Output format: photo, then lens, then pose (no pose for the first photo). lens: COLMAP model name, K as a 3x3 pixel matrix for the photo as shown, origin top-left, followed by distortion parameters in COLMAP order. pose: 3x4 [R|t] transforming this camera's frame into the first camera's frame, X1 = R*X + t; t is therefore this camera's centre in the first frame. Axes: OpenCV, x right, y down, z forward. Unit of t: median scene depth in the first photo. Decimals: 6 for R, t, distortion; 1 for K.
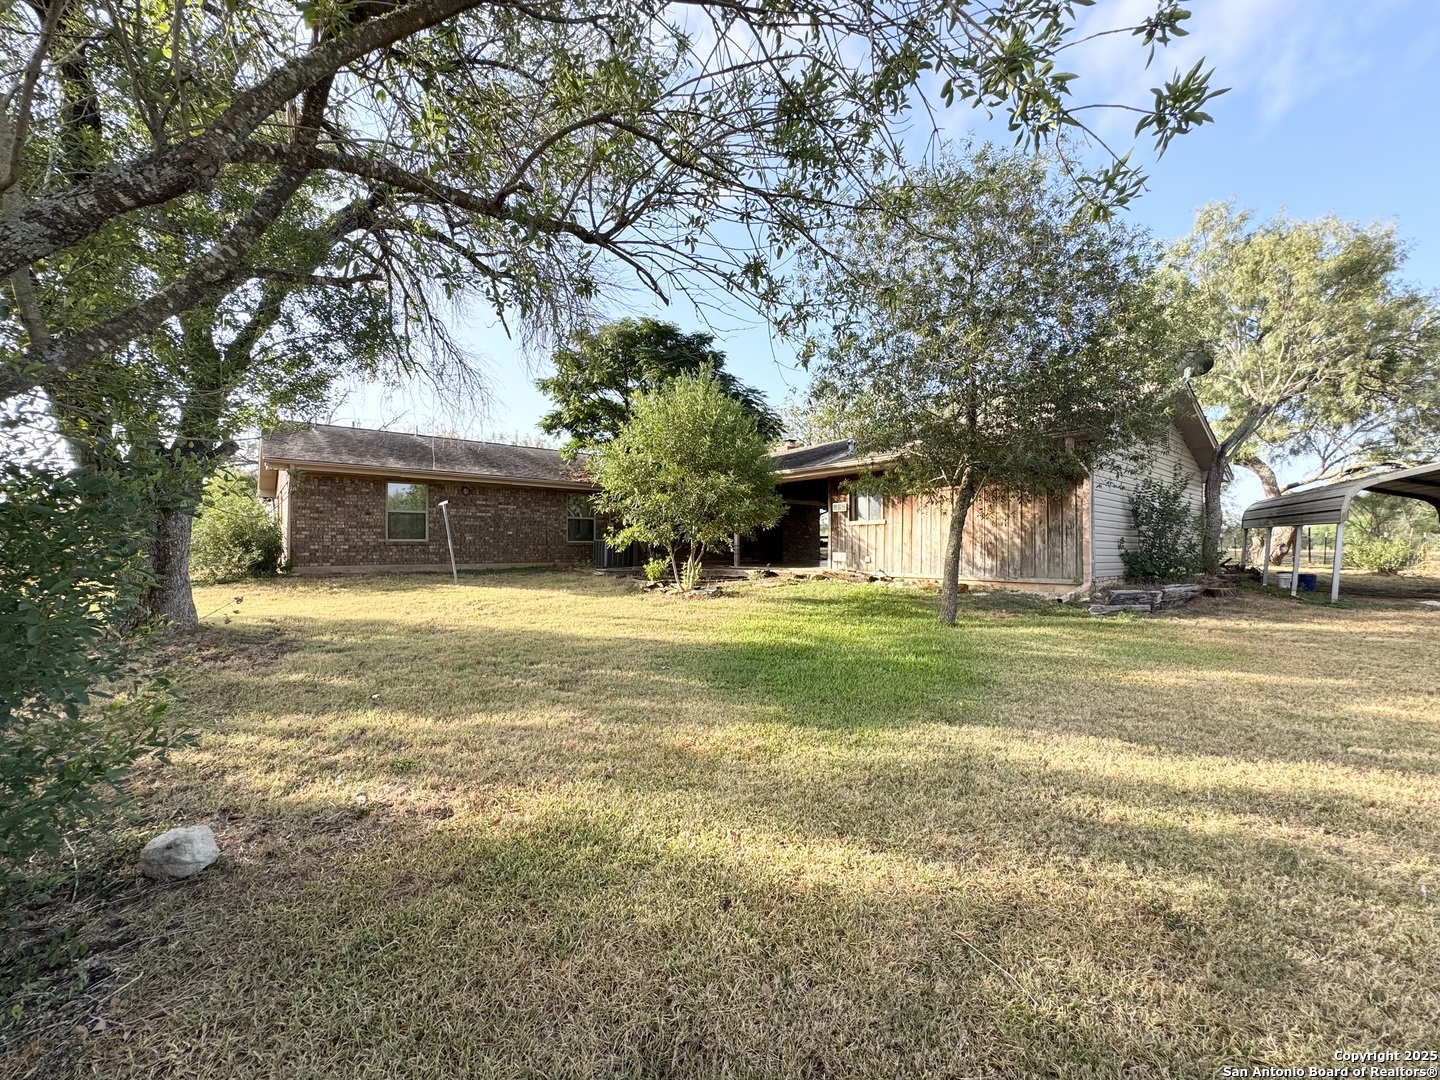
lens RADIAL K [[573.8, 0, 720.0], [0, 573.8, 540.0], [0, 0, 1]] dist [-0.002523, 0.000081]
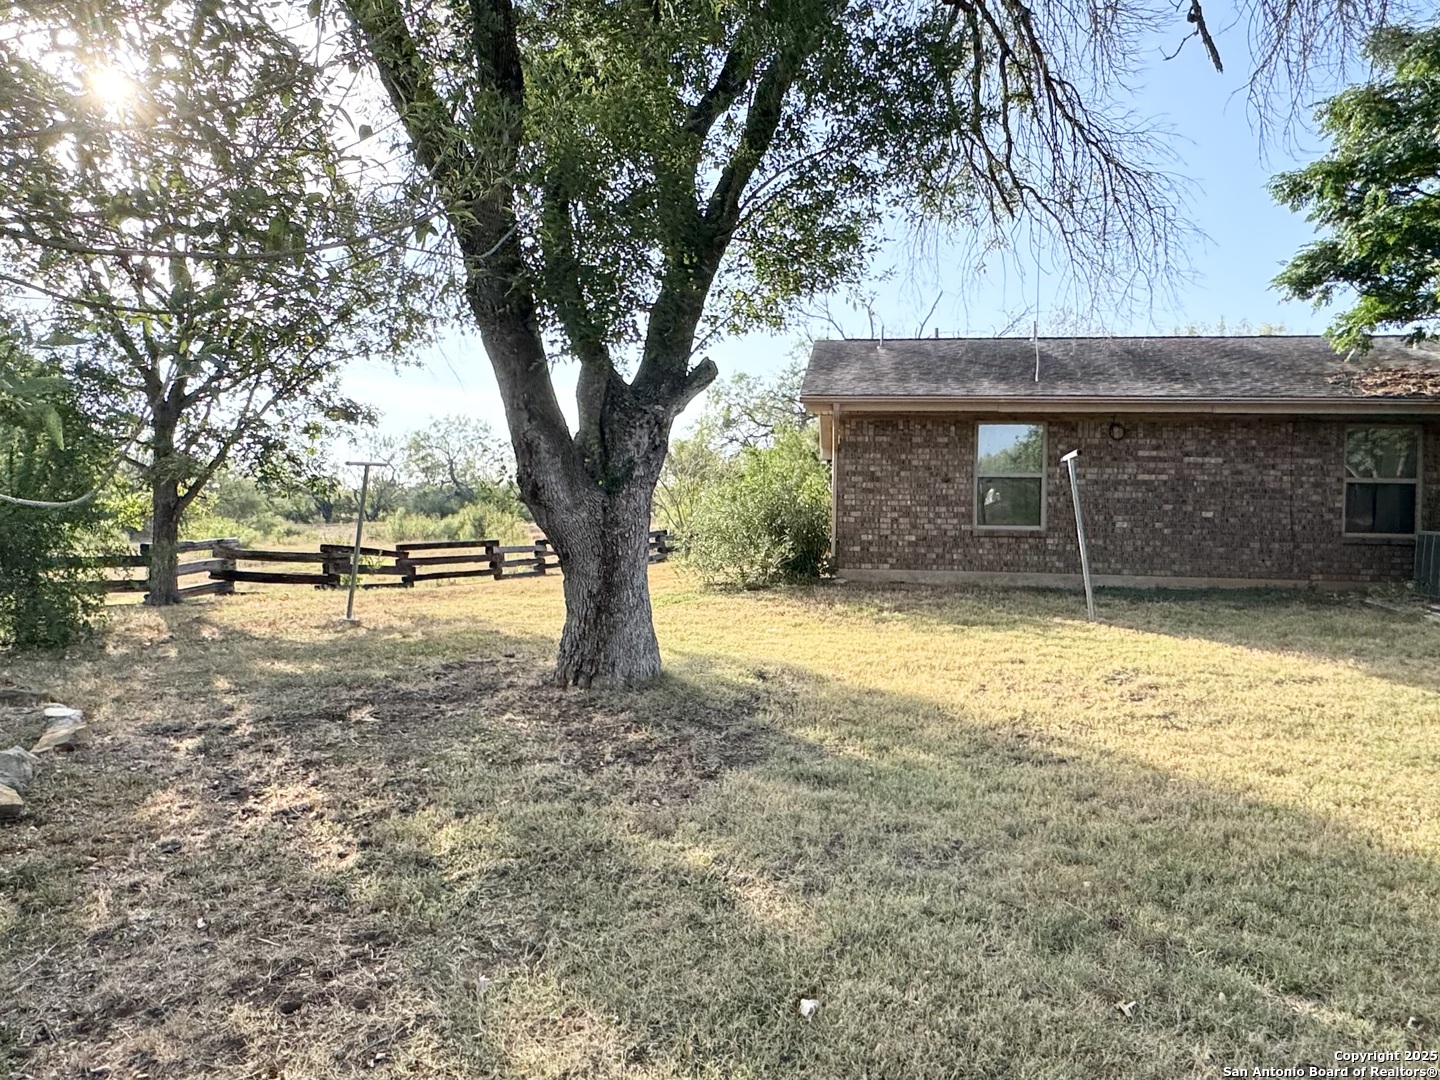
lens RADIAL K [[926.1, 0, 720.0], [0, 926.1, 540.0], [0, 0, 1]] dist [-0.005086, 0.000020]
pose [[0.673096, 0.026136, -0.739093, -0.086549], [-0.009739, 0.999602, 0.026479, -0.009529], [0.739491, -0.010625, 0.673082, 0.224125]]
